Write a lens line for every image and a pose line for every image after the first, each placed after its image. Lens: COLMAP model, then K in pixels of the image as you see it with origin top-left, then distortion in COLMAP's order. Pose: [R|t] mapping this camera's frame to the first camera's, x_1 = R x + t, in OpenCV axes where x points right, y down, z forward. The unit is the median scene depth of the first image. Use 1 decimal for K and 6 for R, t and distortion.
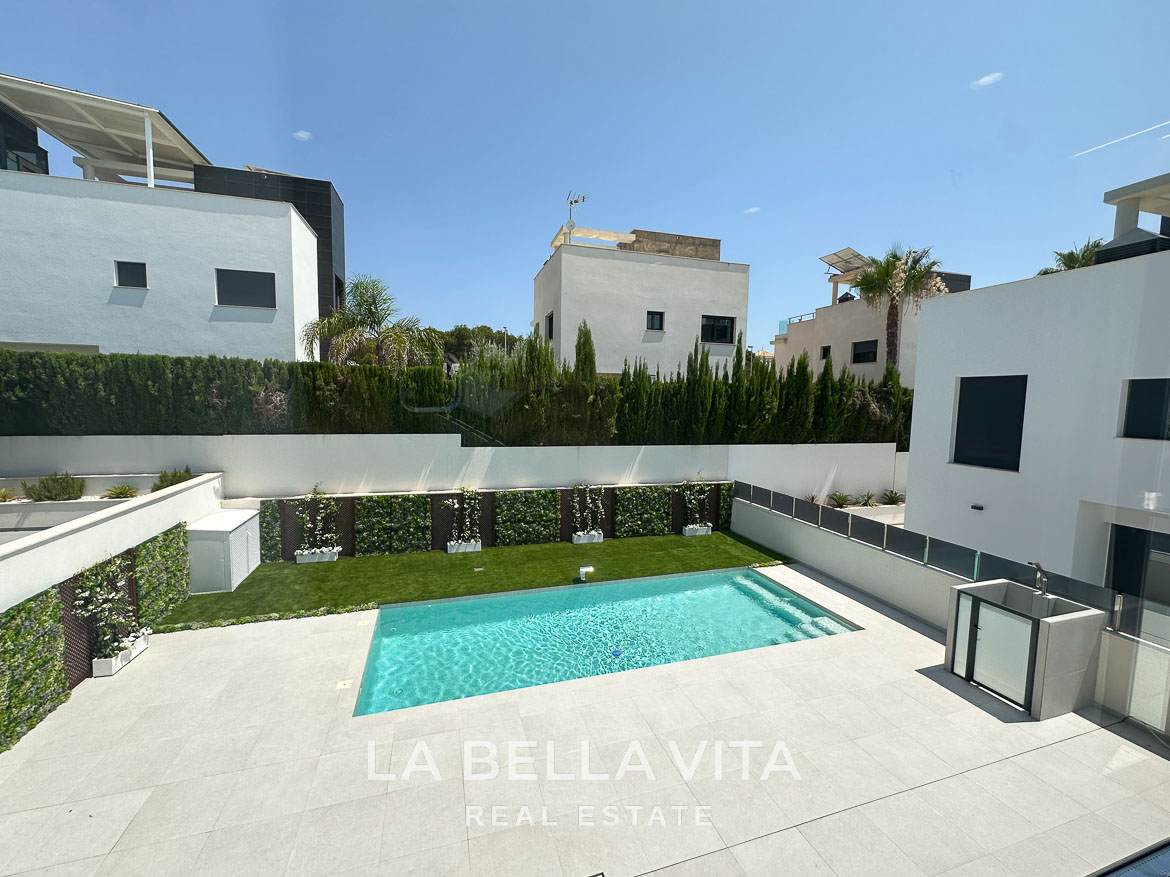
lens RADIAL K [[486.3, 0, 594.5], [0, 486.3, 440.4], [0, 0, 1]] dist [-0.000934, 0.000276]
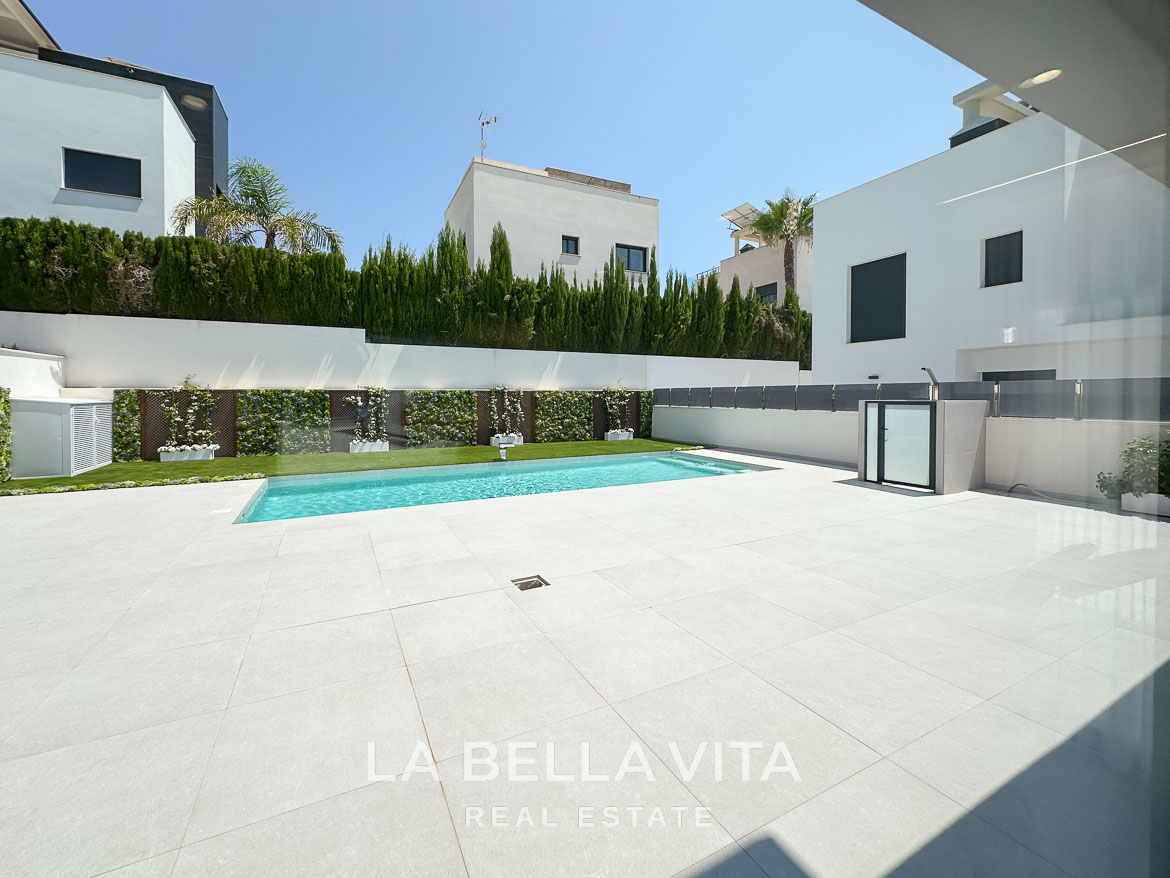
lens RADIAL K [[495.0, 0, 589.5], [0, 495.0, 400.1], [0, 0, 1]] dist [0.000464, -0.000154]
pose [[0.986695, -0.019277, 0.161433, -0.008918], [0.030315, 0.997346, -0.066191, 0.185178], [-0.159729, 0.070204, 0.984661, 0.017719]]
